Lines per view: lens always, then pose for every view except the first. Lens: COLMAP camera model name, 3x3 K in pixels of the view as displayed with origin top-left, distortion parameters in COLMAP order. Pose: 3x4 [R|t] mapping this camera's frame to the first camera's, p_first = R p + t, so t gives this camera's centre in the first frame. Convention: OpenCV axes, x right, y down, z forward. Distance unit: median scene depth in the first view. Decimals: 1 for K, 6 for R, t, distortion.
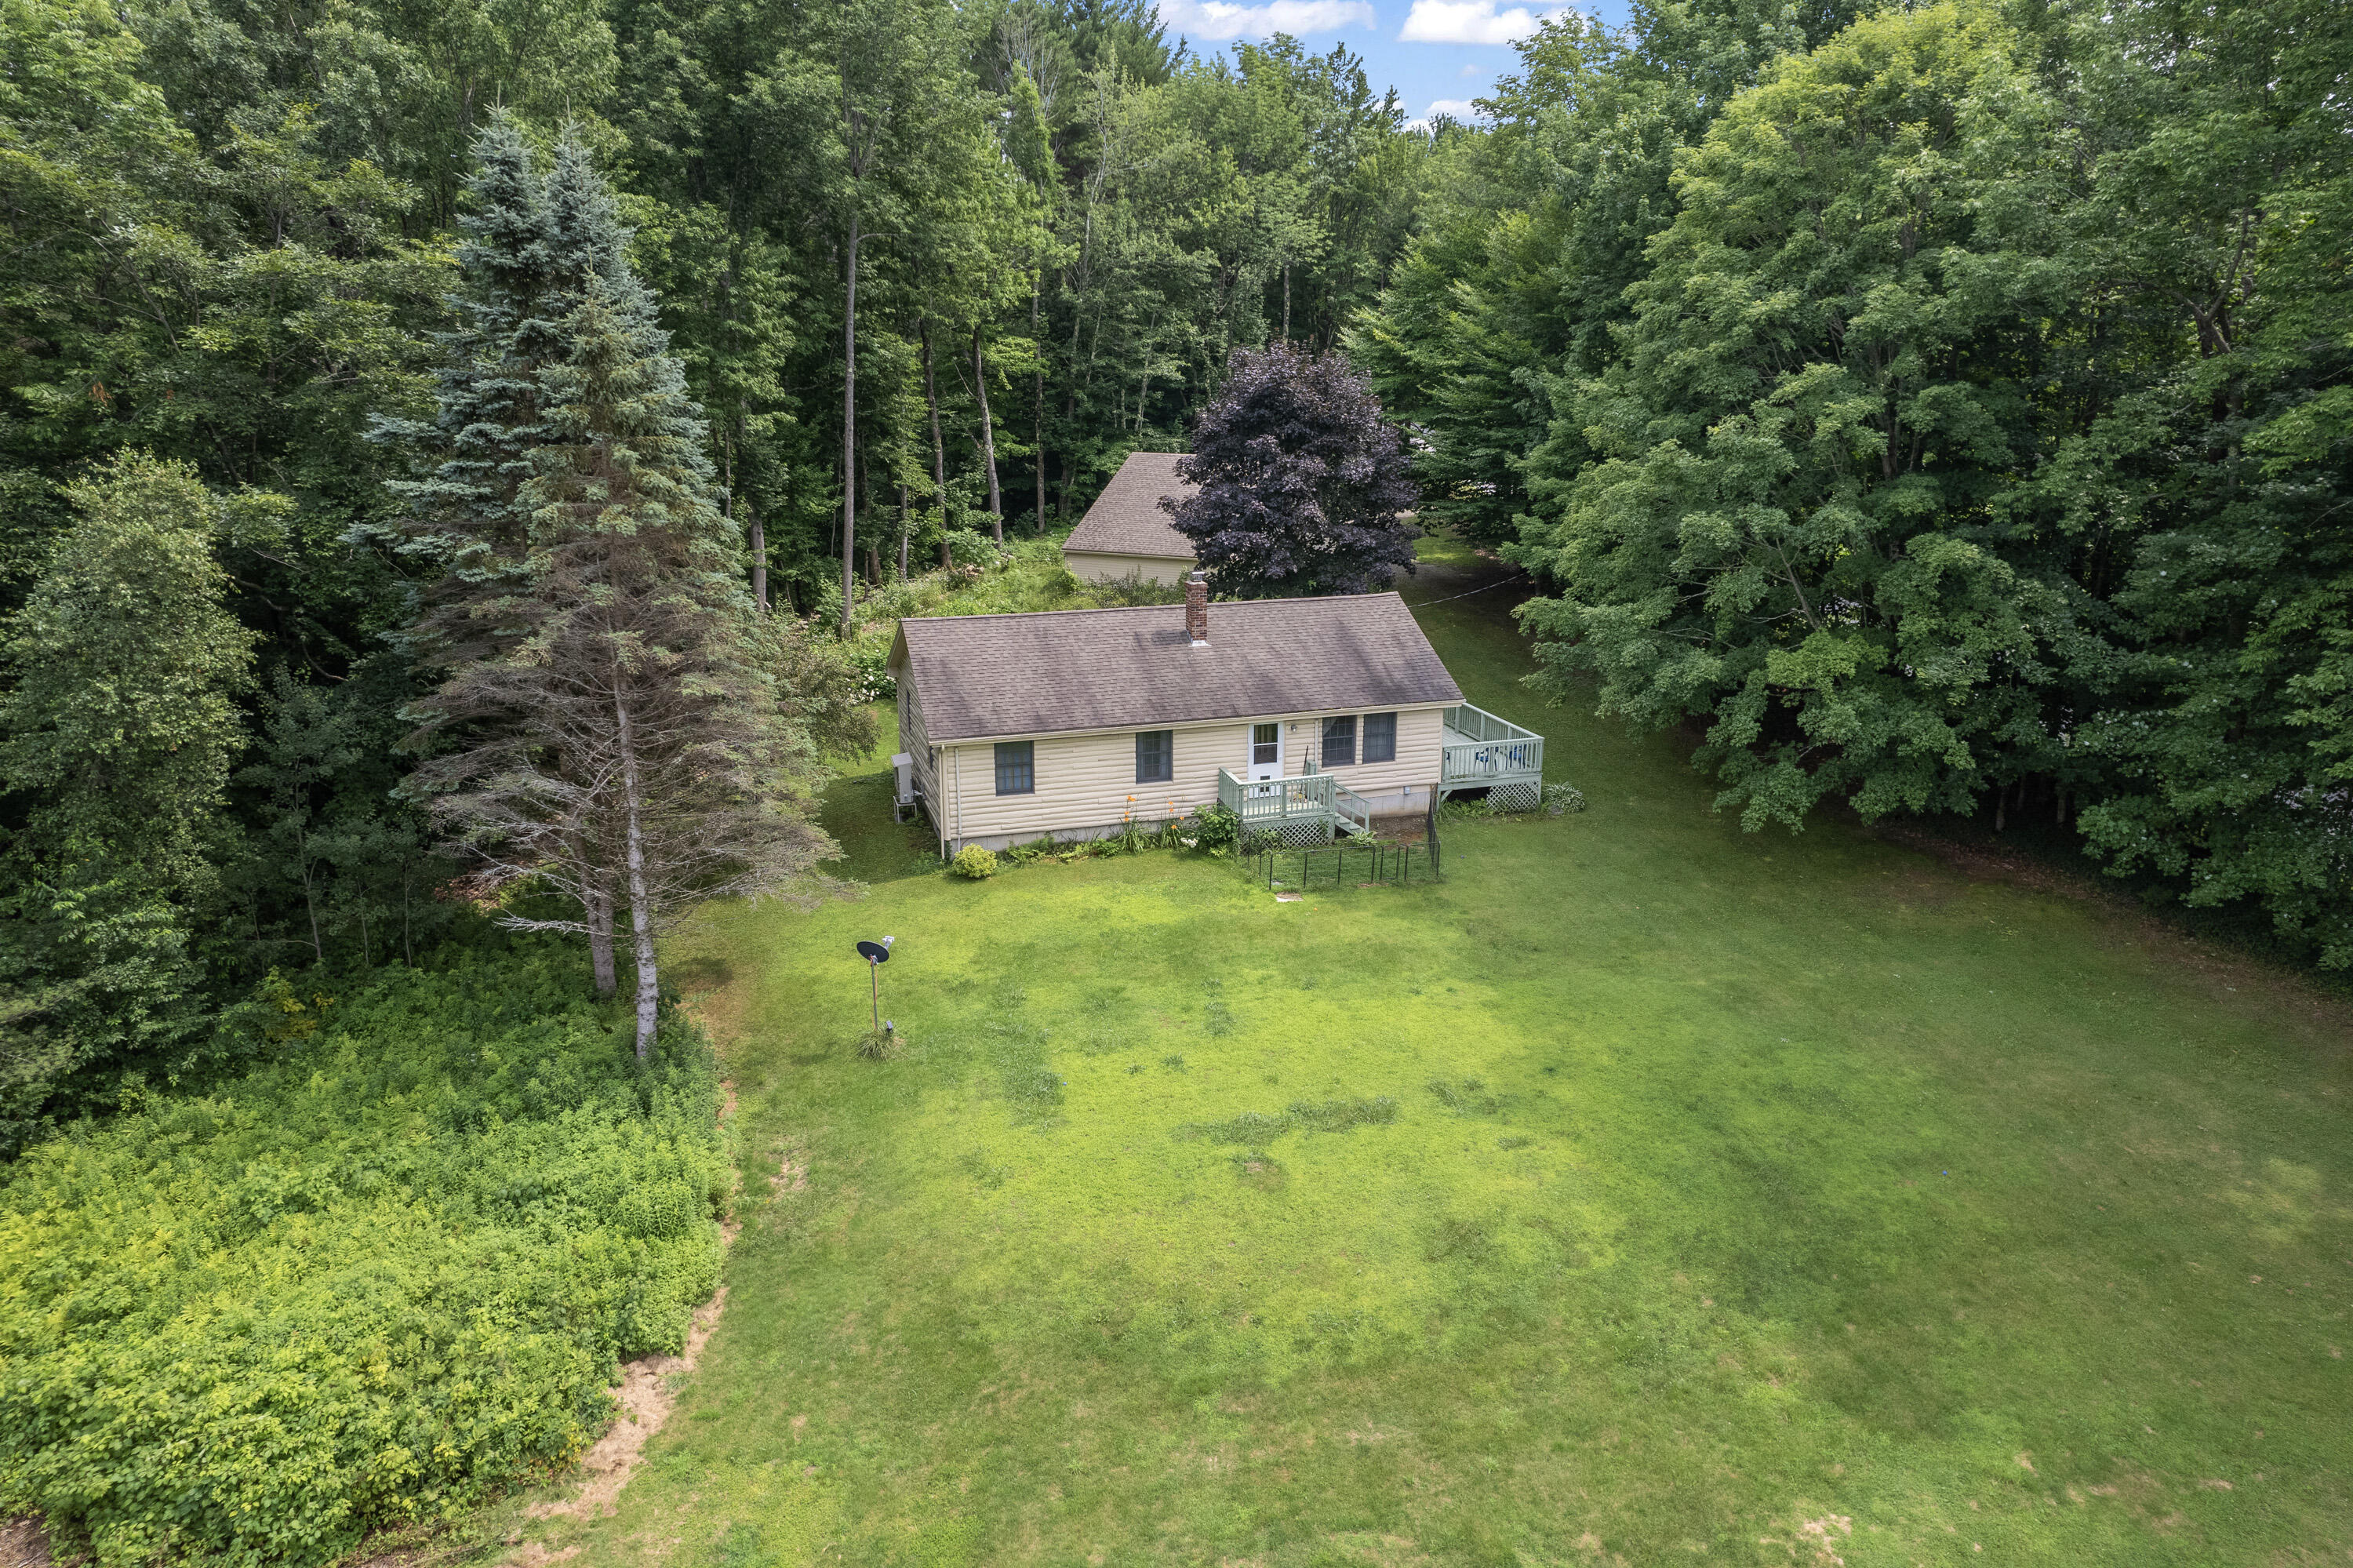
lens RADIAL K [[1513.3, 0, 1176.5], [0, 1513.3, 784.0], [0, 0, 1]] dist [-0.087370, 0.080859]
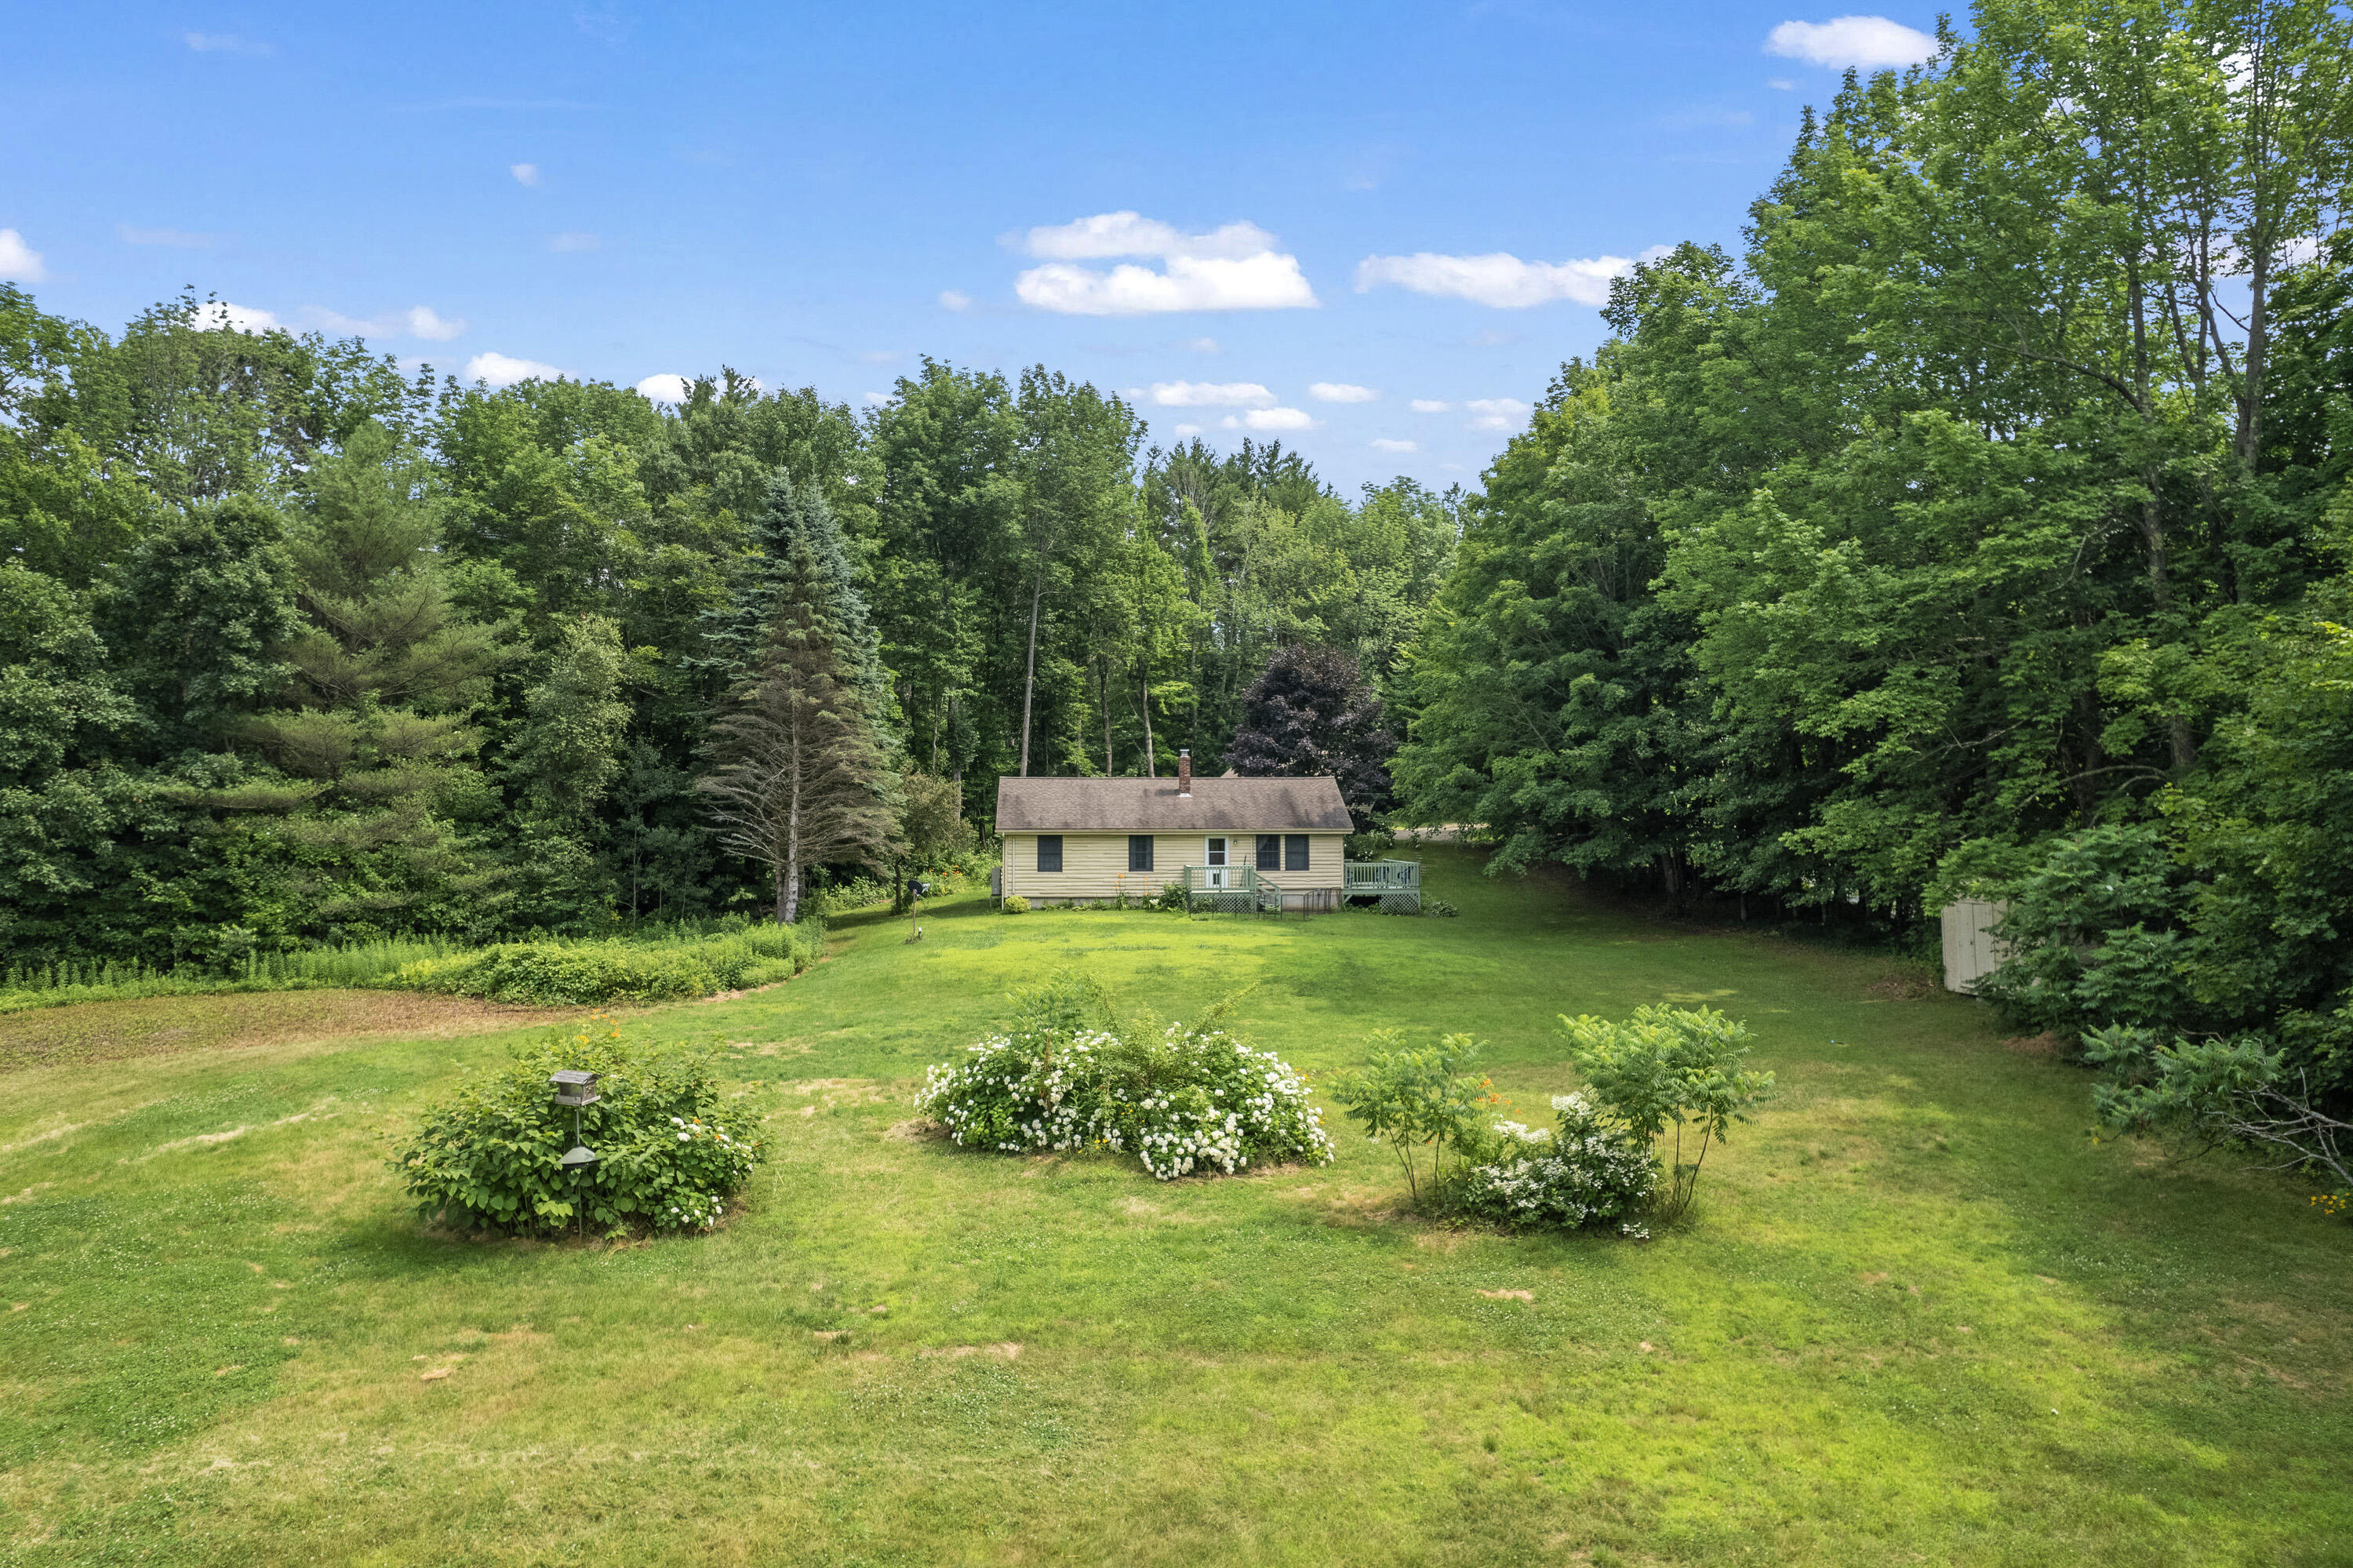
lens RADIAL K [[1513.3, 0, 1176.5], [0, 1513.3, 784.0], [0, 0, 1]] dist [-0.087370, 0.080859]
pose [[0.974491, -0.006964, -0.224319, 0.355682], [-0.062117, 0.952100, -0.299410, 0.361788], [0.215659, 0.305706, 0.927381, -0.444808]]
